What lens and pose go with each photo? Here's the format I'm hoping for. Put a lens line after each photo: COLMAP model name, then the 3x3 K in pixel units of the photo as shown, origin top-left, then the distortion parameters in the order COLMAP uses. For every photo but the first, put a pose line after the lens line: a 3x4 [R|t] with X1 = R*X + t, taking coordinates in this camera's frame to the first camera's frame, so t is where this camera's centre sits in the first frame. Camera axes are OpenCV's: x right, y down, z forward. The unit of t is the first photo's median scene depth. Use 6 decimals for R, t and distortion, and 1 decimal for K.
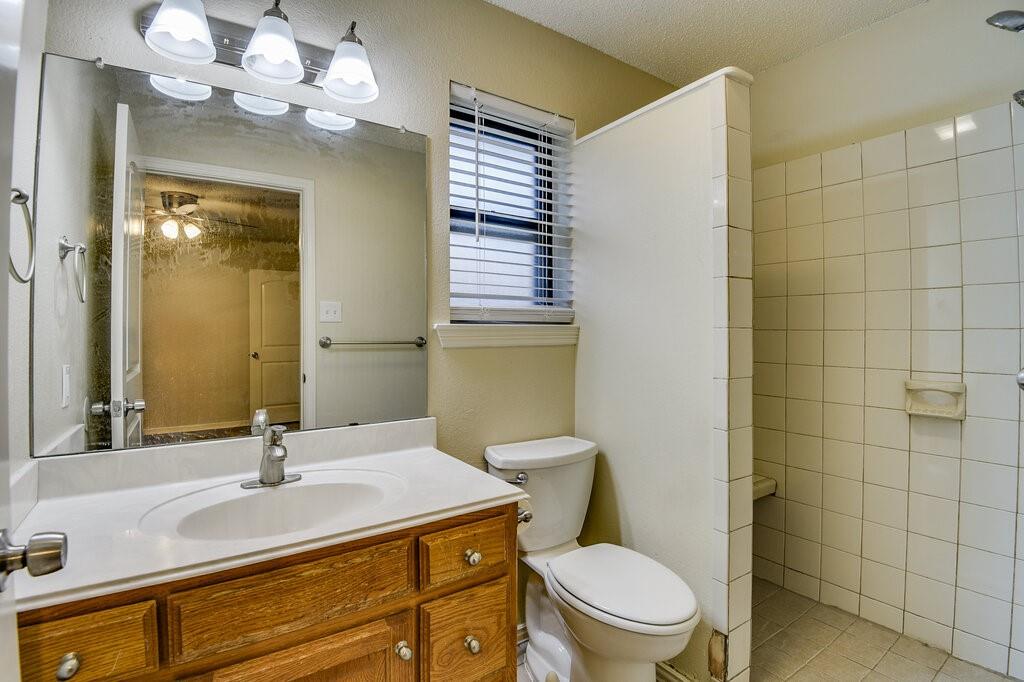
lens RADIAL K [[491.3, 0, 512.8], [0, 491.3, 331.6], [0, 0, 1]] dist [0.001294, 0.000025]
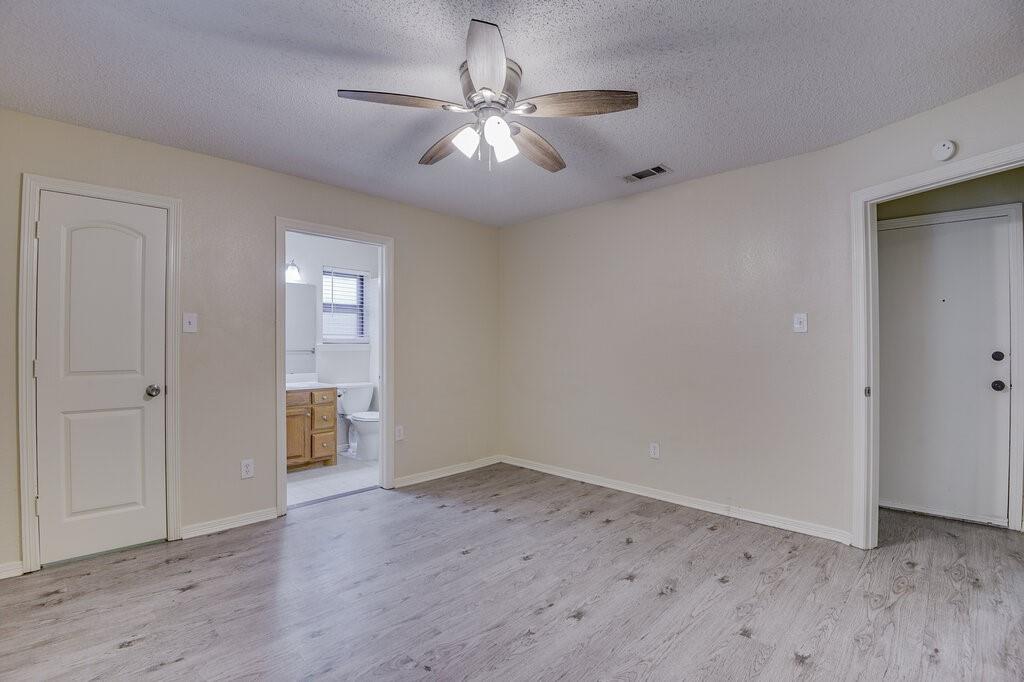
lens RADIAL K [[491.3, 0, 512.0], [0, 491.3, 349.3], [0, 0, 1]] dist [0.001294, 0.000025]
pose [[0.980750, -0.009242, 0.195049, 0.393415], [0.011189, 0.999898, -0.008884, 0.051703], [-0.194947, 0.010895, 0.980753, -2.024414]]
